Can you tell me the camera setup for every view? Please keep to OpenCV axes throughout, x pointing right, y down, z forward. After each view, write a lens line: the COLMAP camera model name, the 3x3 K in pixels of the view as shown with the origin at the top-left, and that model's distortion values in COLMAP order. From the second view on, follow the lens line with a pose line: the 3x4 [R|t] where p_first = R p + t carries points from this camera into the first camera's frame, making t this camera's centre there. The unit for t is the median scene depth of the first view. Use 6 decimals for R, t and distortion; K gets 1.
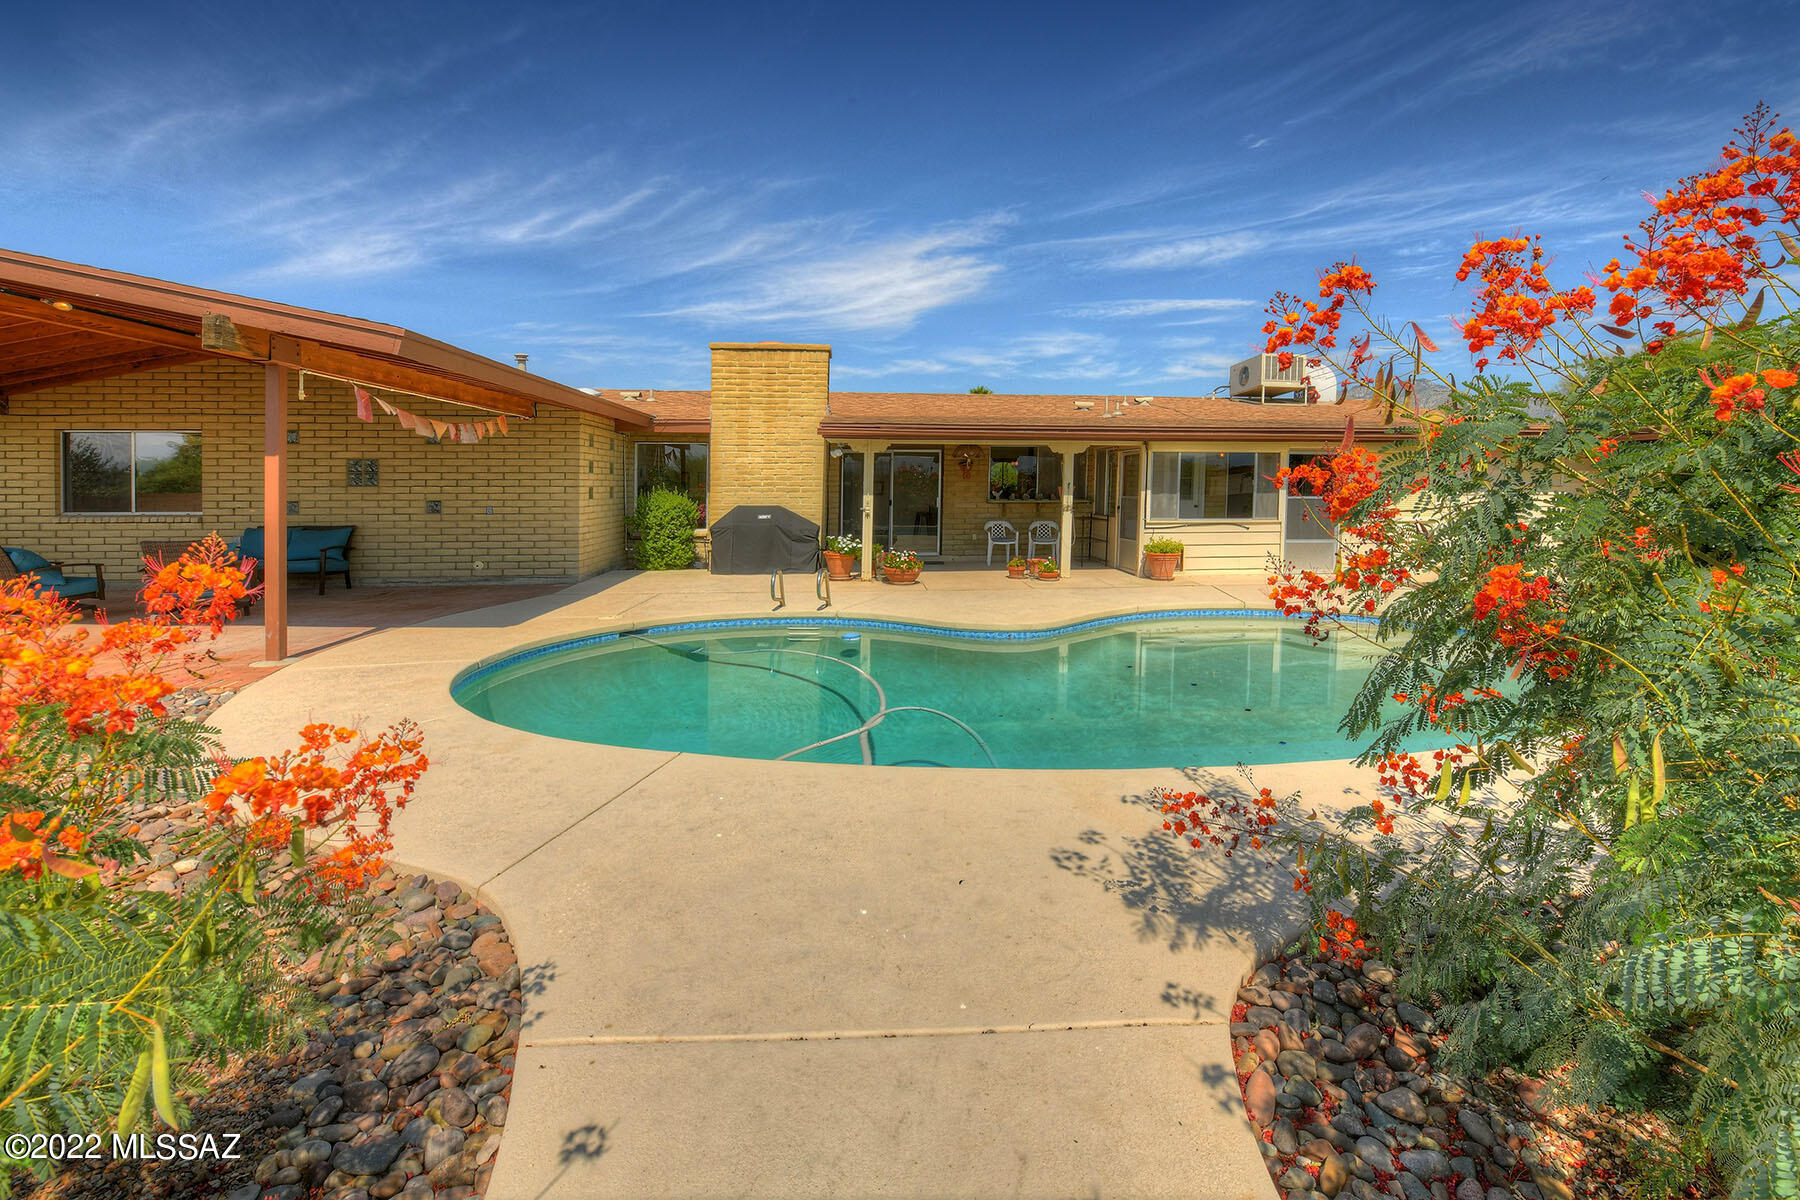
lens RADIAL K [[760.2, 0, 931.1], [0, 760.2, 512.6], [0, 0, 1]] dist [-0.019805, -0.001361]
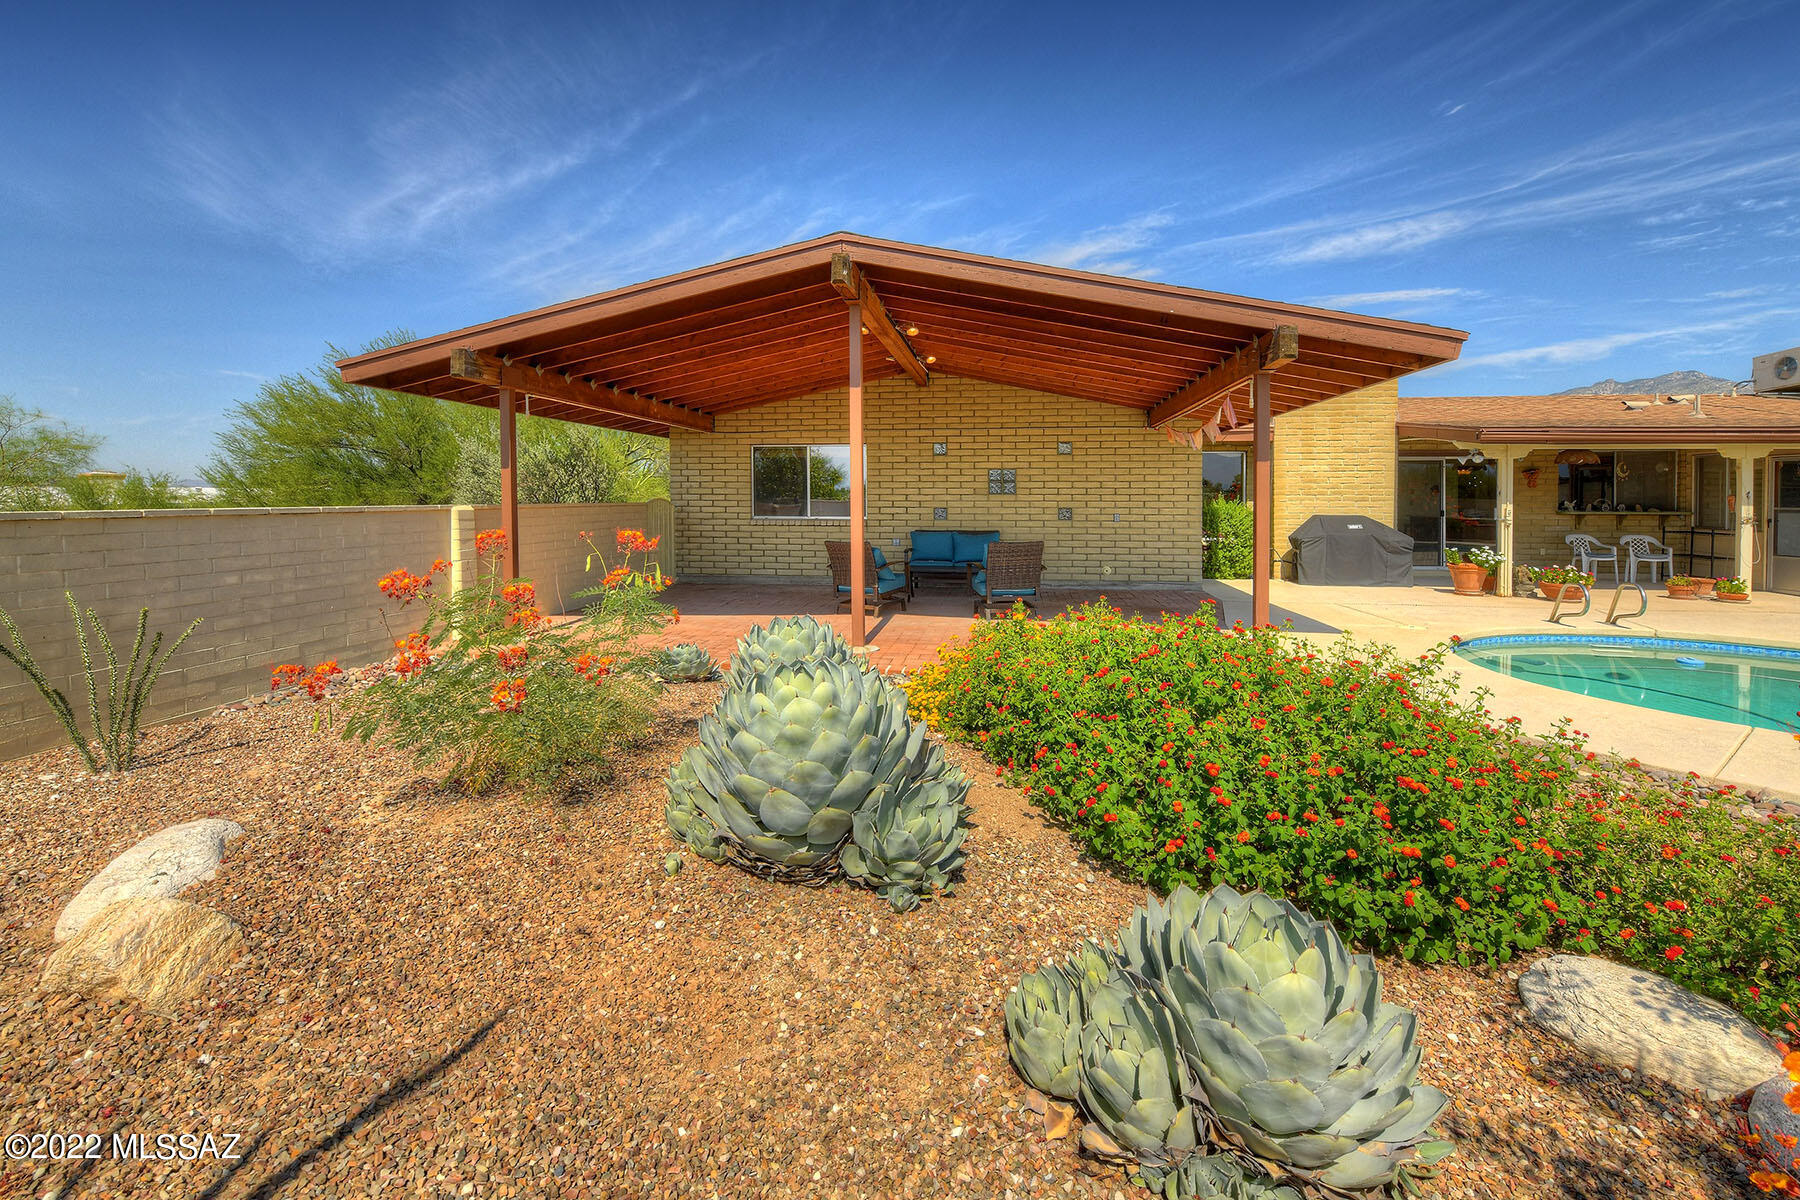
lens RADIAL K [[737.4, 0, 845.9], [0, 737.4, 513.4], [0, 0, 1]] dist [-0.012320, -0.001769]
pose [[0.968858, 0.008284, -0.247479, -0.626928], [-0.010778, 0.999904, -0.008724, 0.003659], [0.247383, 0.011120, 0.968854, -0.071816]]
